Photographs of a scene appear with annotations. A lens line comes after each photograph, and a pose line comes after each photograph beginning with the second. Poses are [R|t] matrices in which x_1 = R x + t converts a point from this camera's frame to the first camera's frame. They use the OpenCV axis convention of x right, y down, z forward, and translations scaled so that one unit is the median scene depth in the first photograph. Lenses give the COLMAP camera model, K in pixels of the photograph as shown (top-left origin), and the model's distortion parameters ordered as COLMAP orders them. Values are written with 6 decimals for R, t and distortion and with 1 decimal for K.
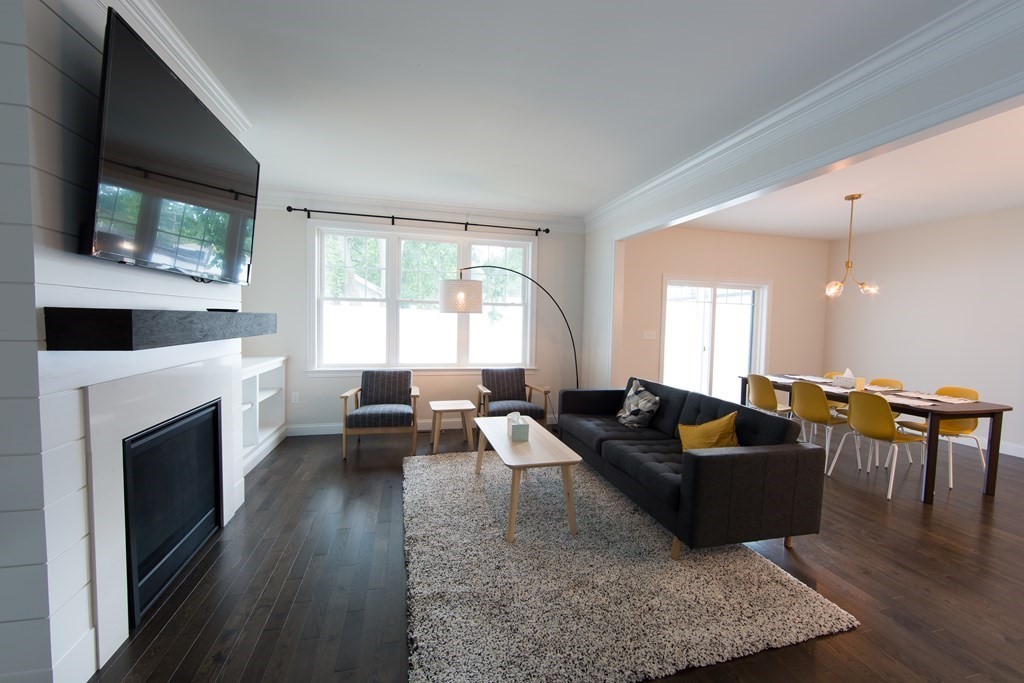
lens RADIAL K [[409.5, 0, 512.0], [0, 409.5, 341.5], [0, 0, 1]] dist [-0.001464, -0.000517]
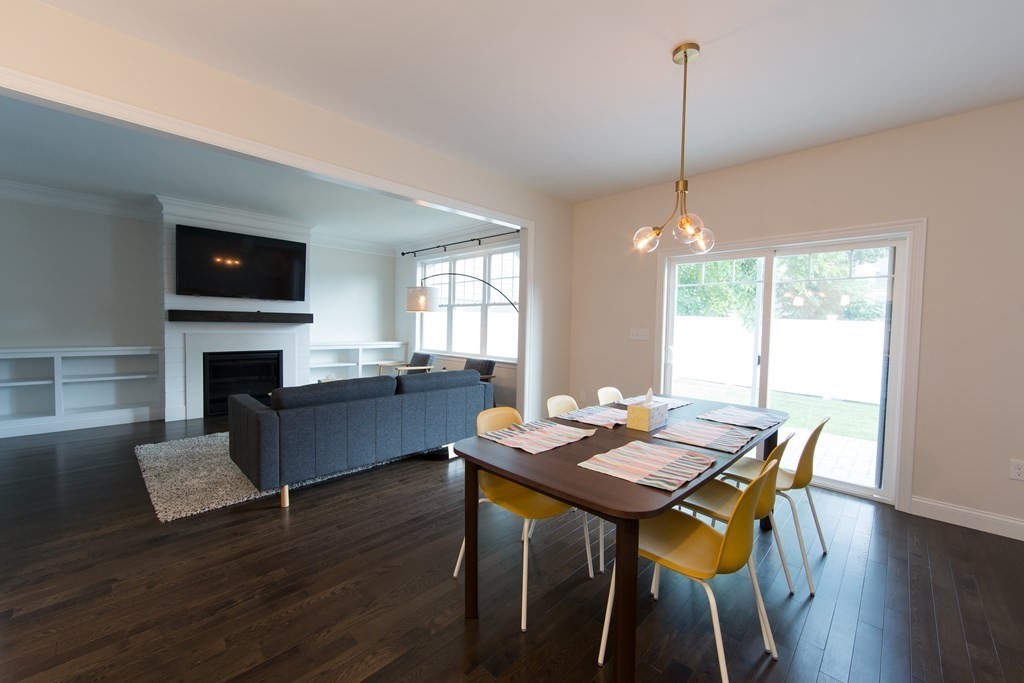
lens RADIAL K [[399.6, 0, 512.0], [0, 399.6, 341.5], [0, 0, 1]] dist [-0.001092, -0.000224]
pose [[0.518664, 0.024779, -0.854619, 1.165499], [-0.051929, 0.998647, -0.002560, 0.016899], [0.853399, 0.045708, 0.519250, 0.578279]]
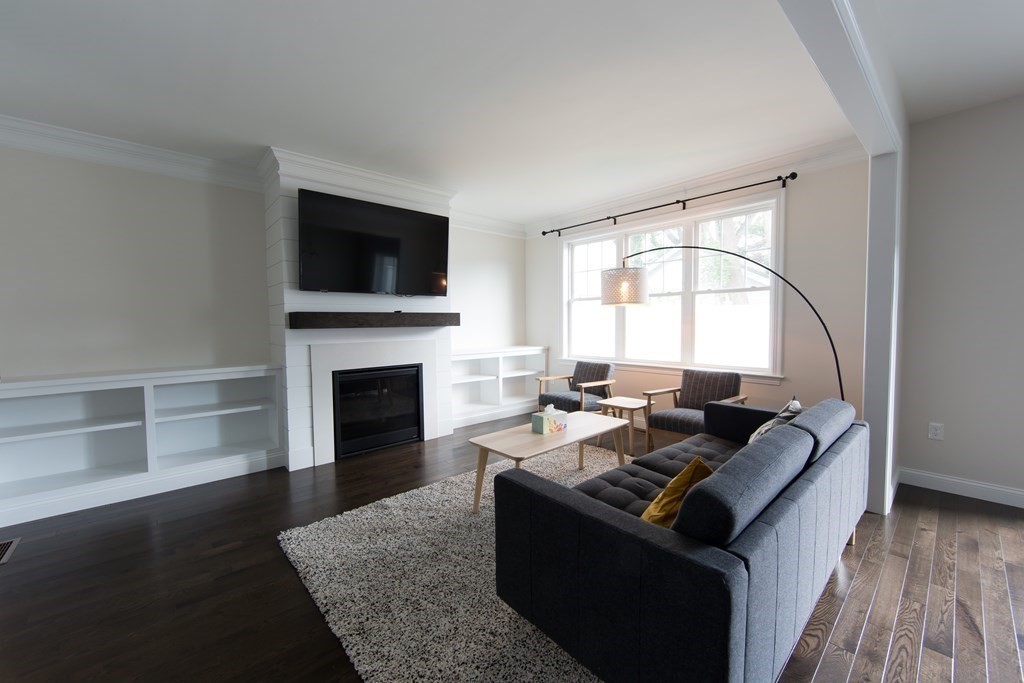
lens RADIAL K [[399.6, 0, 512.0], [0, 399.6, 341.5], [0, 0, 1]] dist [-0.001092, -0.000224]
pose [[0.455773, 0.016886, -0.889936, 0.580333], [-0.025274, 0.999662, 0.006024, 0.016305], [0.889737, 0.019747, 0.456046, 0.355611]]
